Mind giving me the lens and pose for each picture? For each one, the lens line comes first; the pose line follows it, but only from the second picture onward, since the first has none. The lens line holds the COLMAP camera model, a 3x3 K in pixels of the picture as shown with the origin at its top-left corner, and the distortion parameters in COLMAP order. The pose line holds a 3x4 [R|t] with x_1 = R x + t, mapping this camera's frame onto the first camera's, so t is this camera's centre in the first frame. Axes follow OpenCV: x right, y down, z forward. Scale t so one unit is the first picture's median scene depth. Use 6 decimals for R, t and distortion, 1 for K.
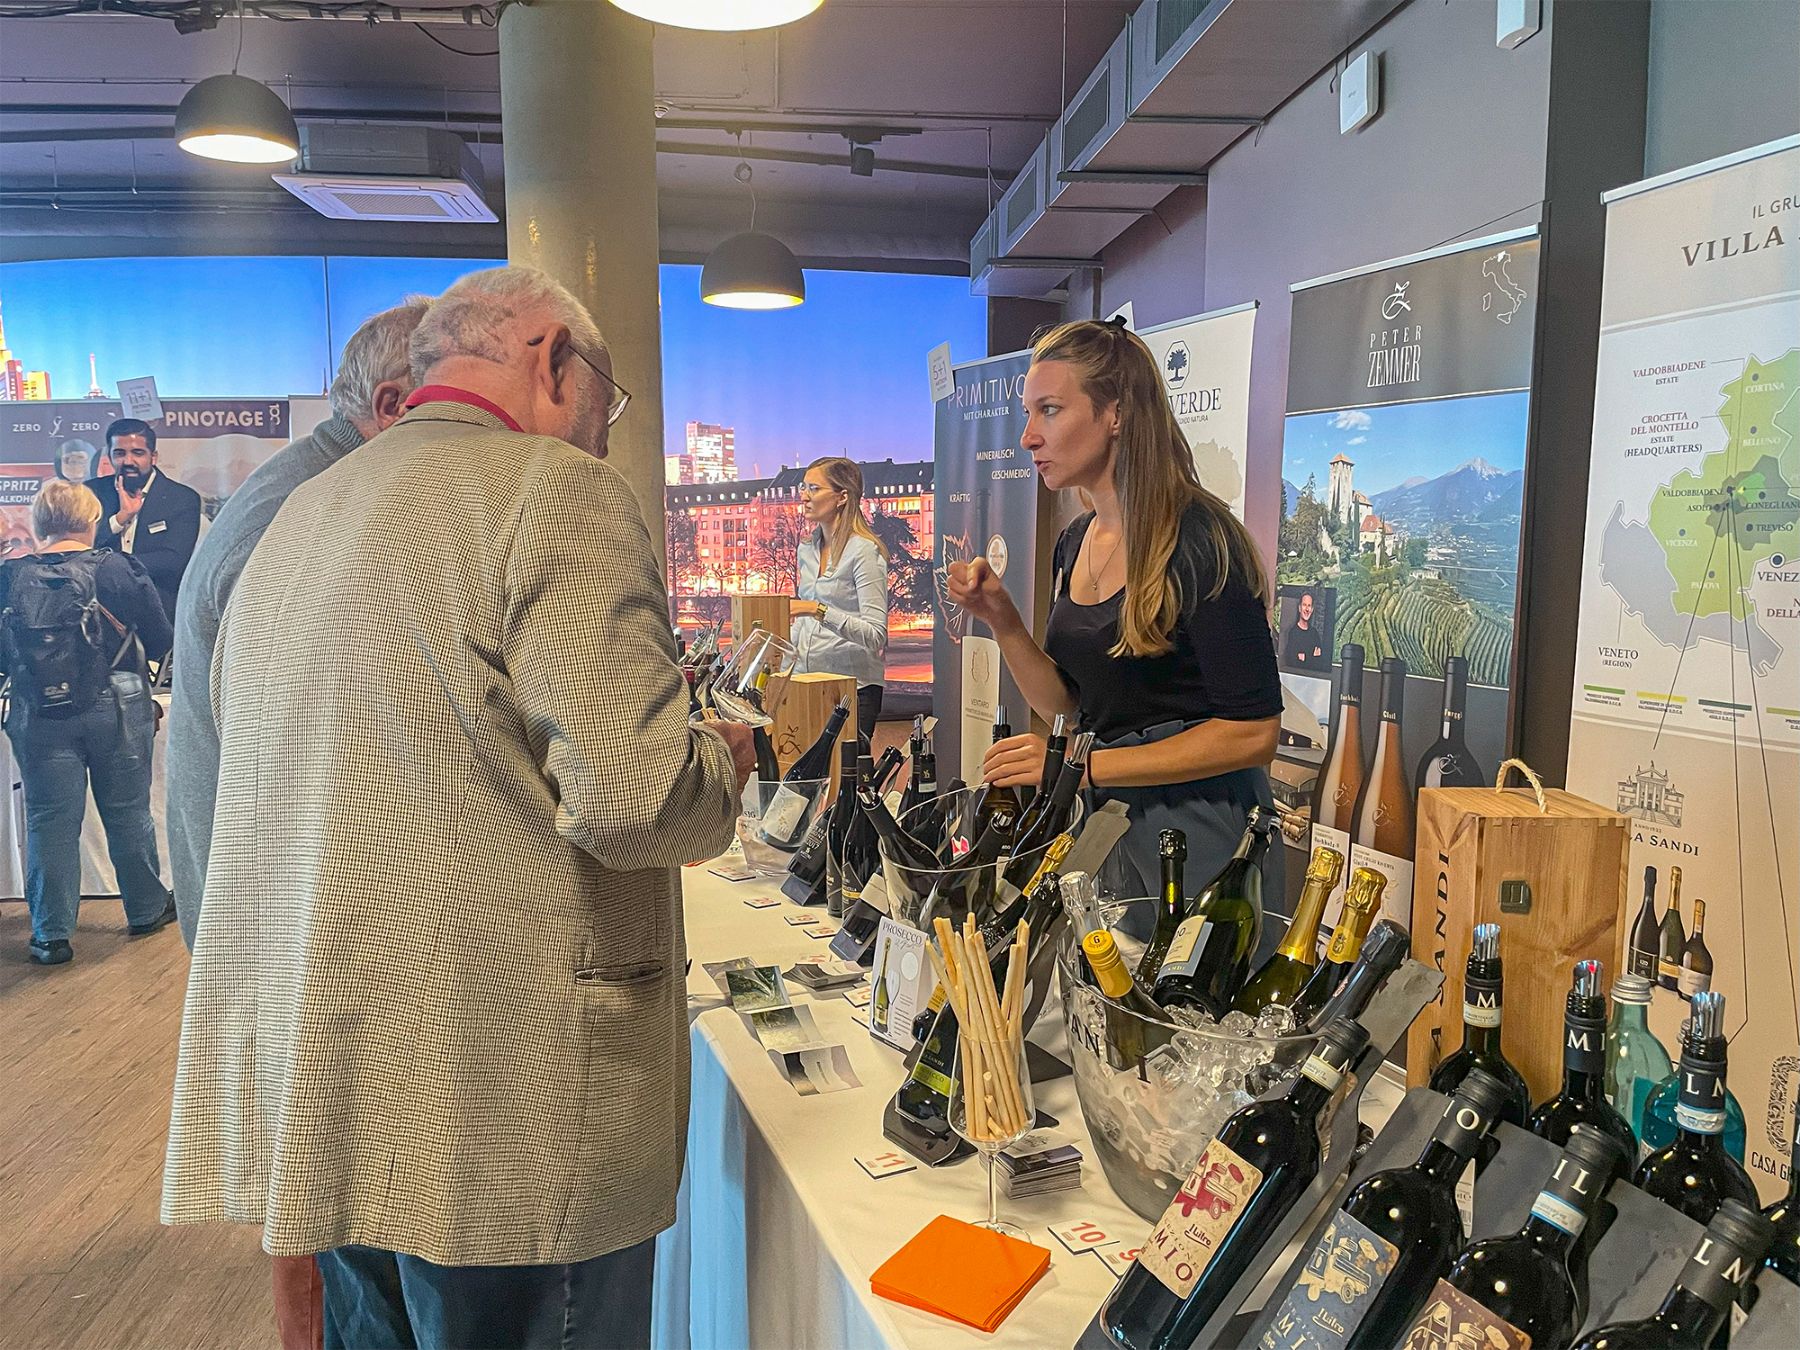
lens RADIAL K [[1357.9, 0, 894.3], [0, 1357.9, 678.2], [0, 0, 1]] dist [0.045616, -0.005074]
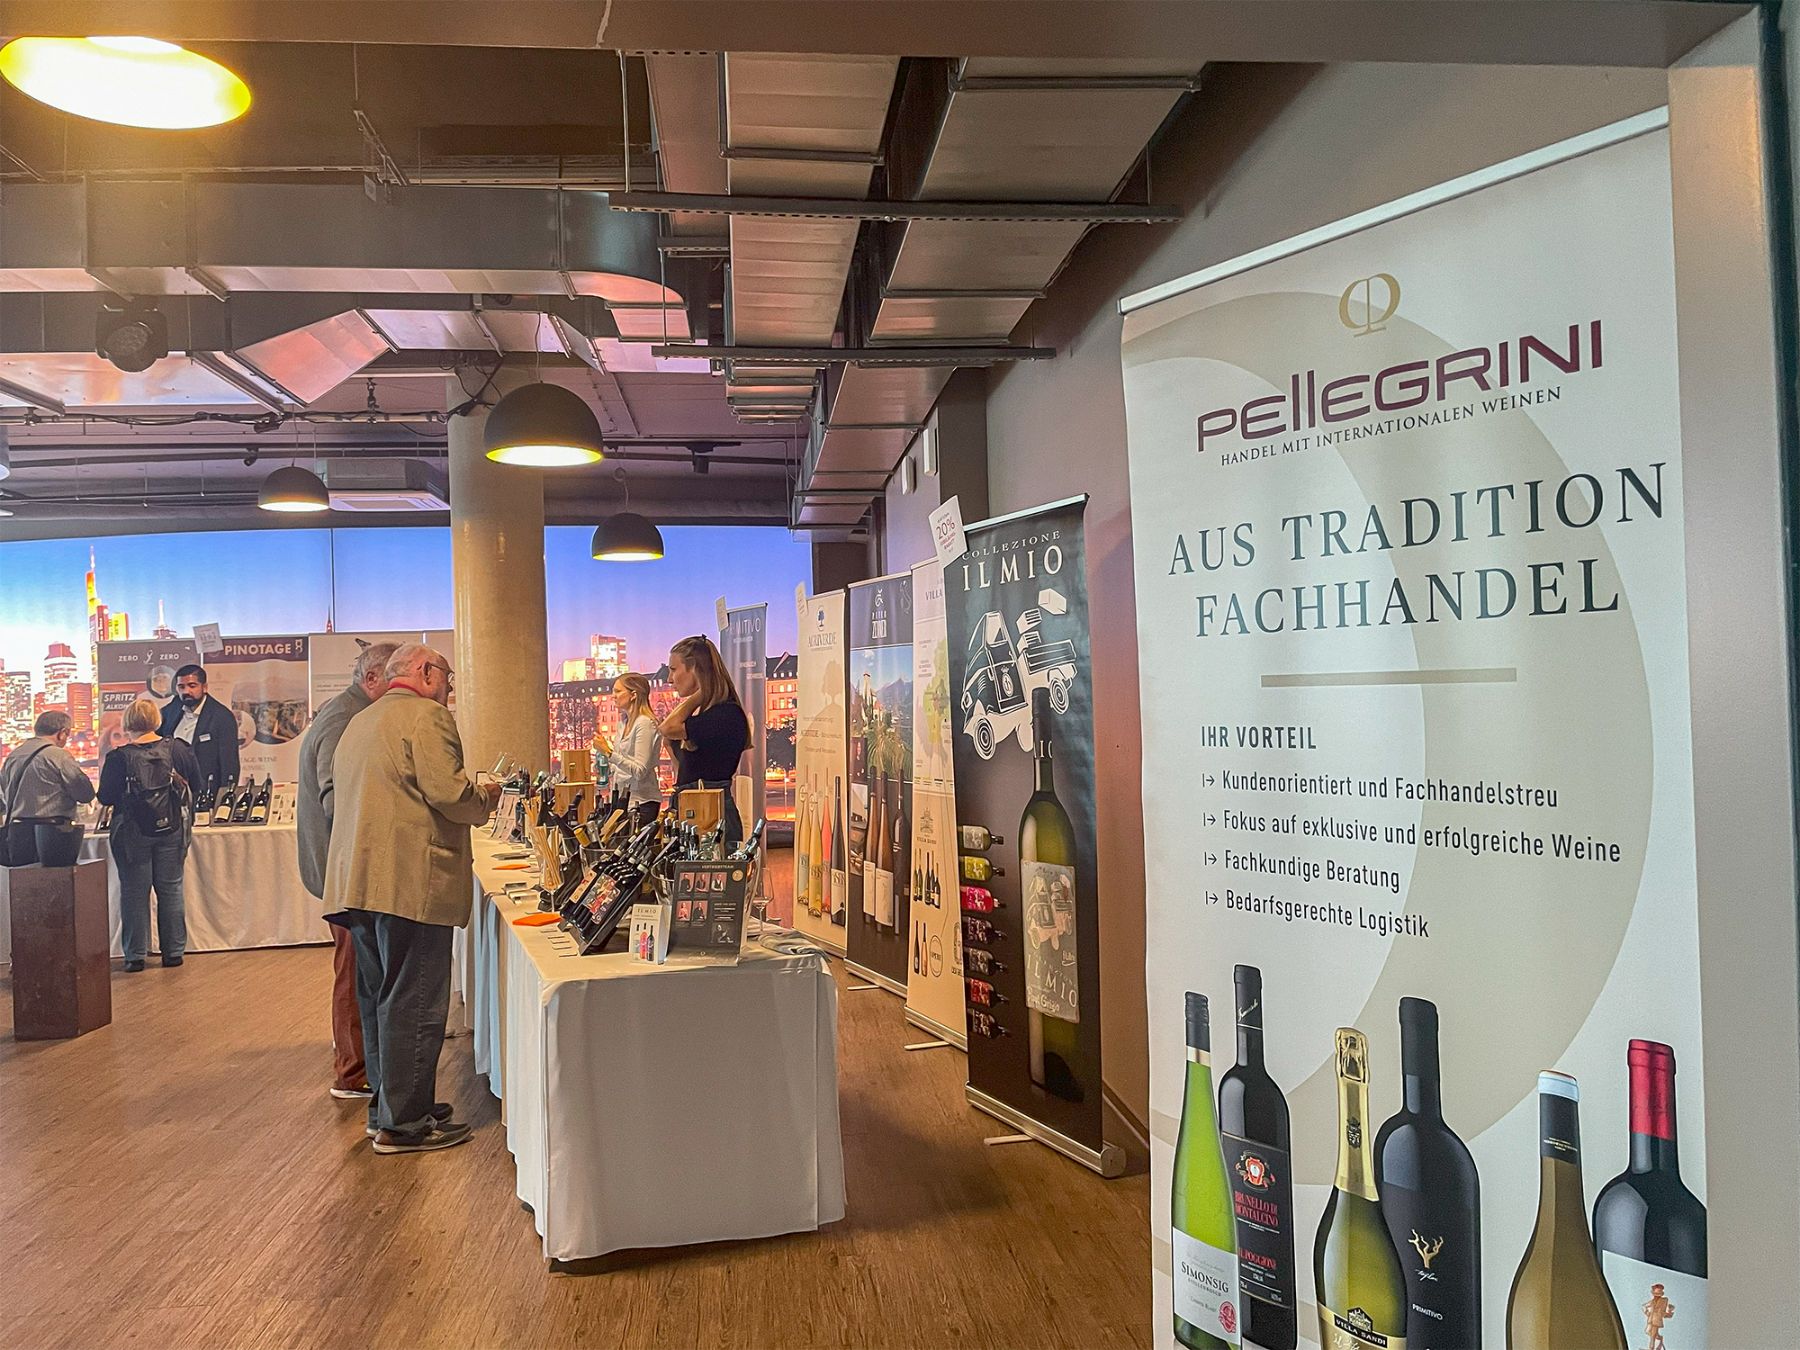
lens RADIAL K [[1357.9, 0, 903.3], [0, 1357.9, 676.1], [0, 0, 1]] dist [0.045616, -0.005074]
pose [[0.999420, -0.027280, 0.020404, 0.175411], [0.029625, 0.991695, -0.125152, 0.047427], [-0.016821, 0.125683, 0.991928, -0.486942]]
